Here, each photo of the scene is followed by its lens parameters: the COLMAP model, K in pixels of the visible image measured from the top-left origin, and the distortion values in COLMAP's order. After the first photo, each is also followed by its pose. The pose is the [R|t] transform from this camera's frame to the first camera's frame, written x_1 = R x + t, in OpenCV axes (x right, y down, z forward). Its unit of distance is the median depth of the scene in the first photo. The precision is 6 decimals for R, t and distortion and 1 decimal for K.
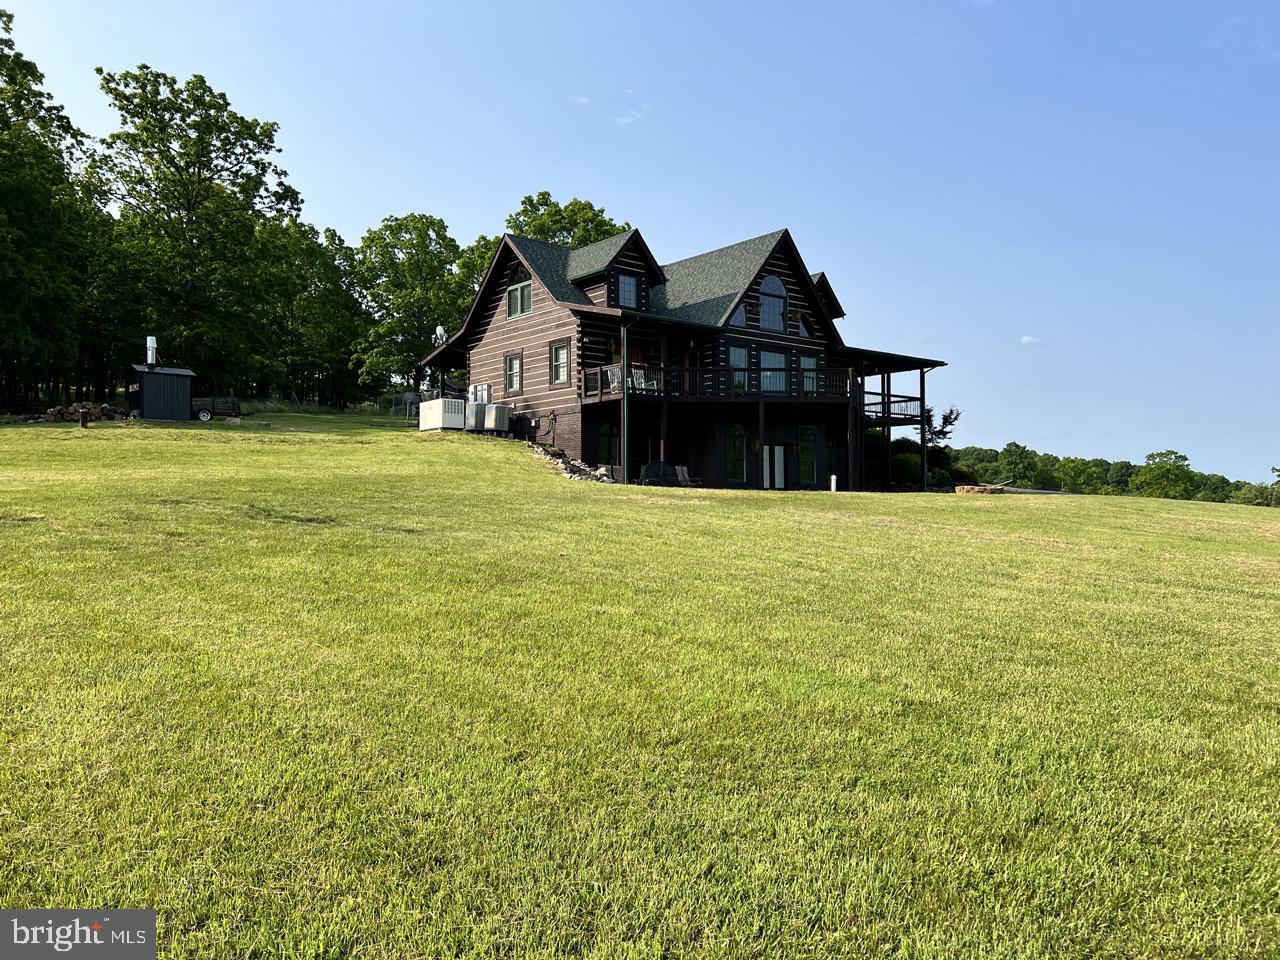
lens RADIAL K [[970.3, 0, 640.0], [0, 970.3, 480.0], [0, 0, 1]] dist [-0.000790, 0.001634]
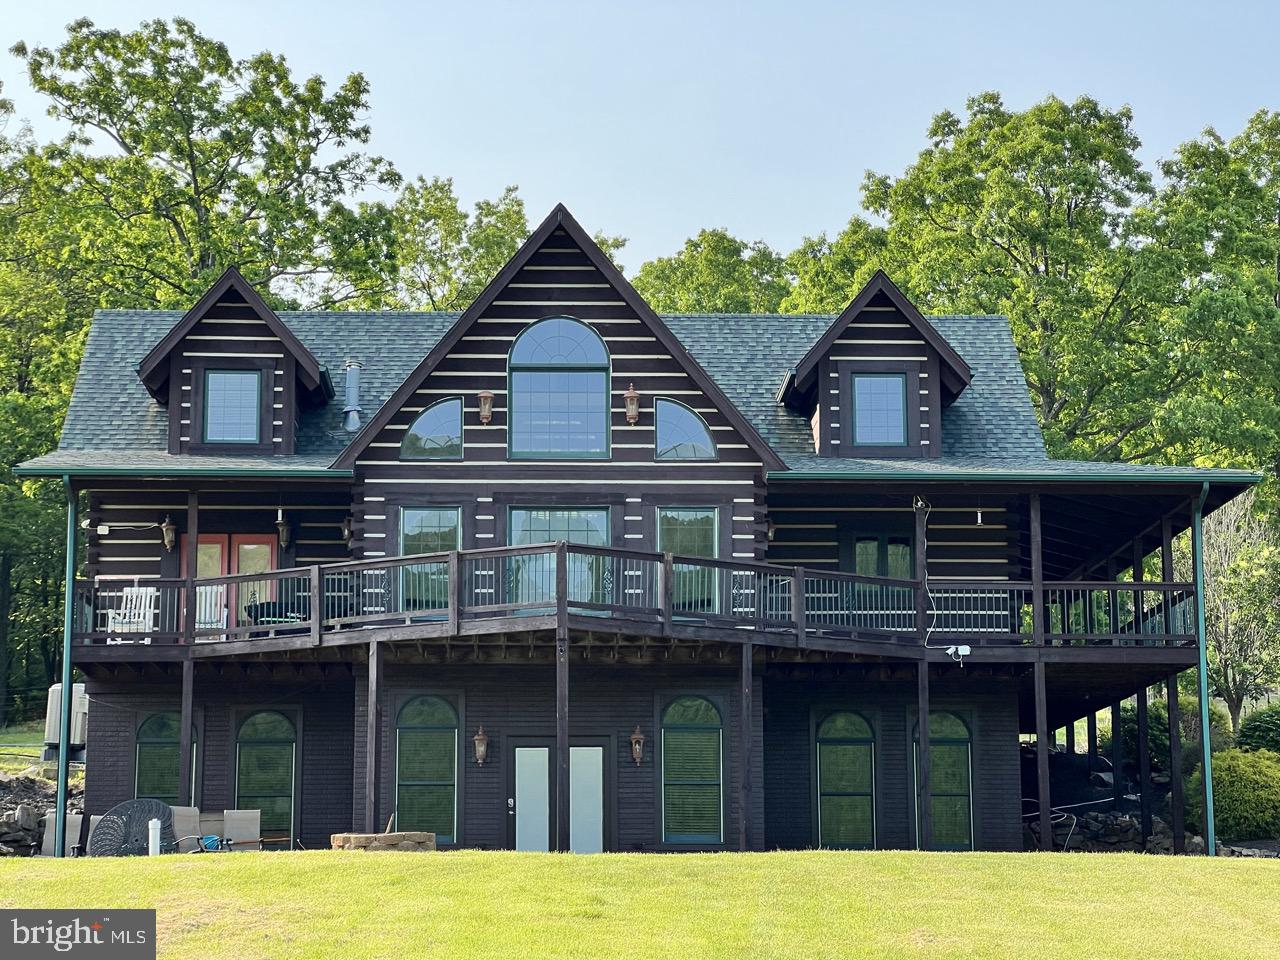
lens RADIAL K [[2871.0, 0, 640.0], [0, 2871.0, 480.0], [0, 0, 1]] dist [0.330853, -0.021882]
pose [[0.766964, -0.103049, -0.633362, 0.891937], [0.011725, 0.989107, -0.146730, 0.028507], [0.641583, 0.105110, 0.759817, 0.126828]]
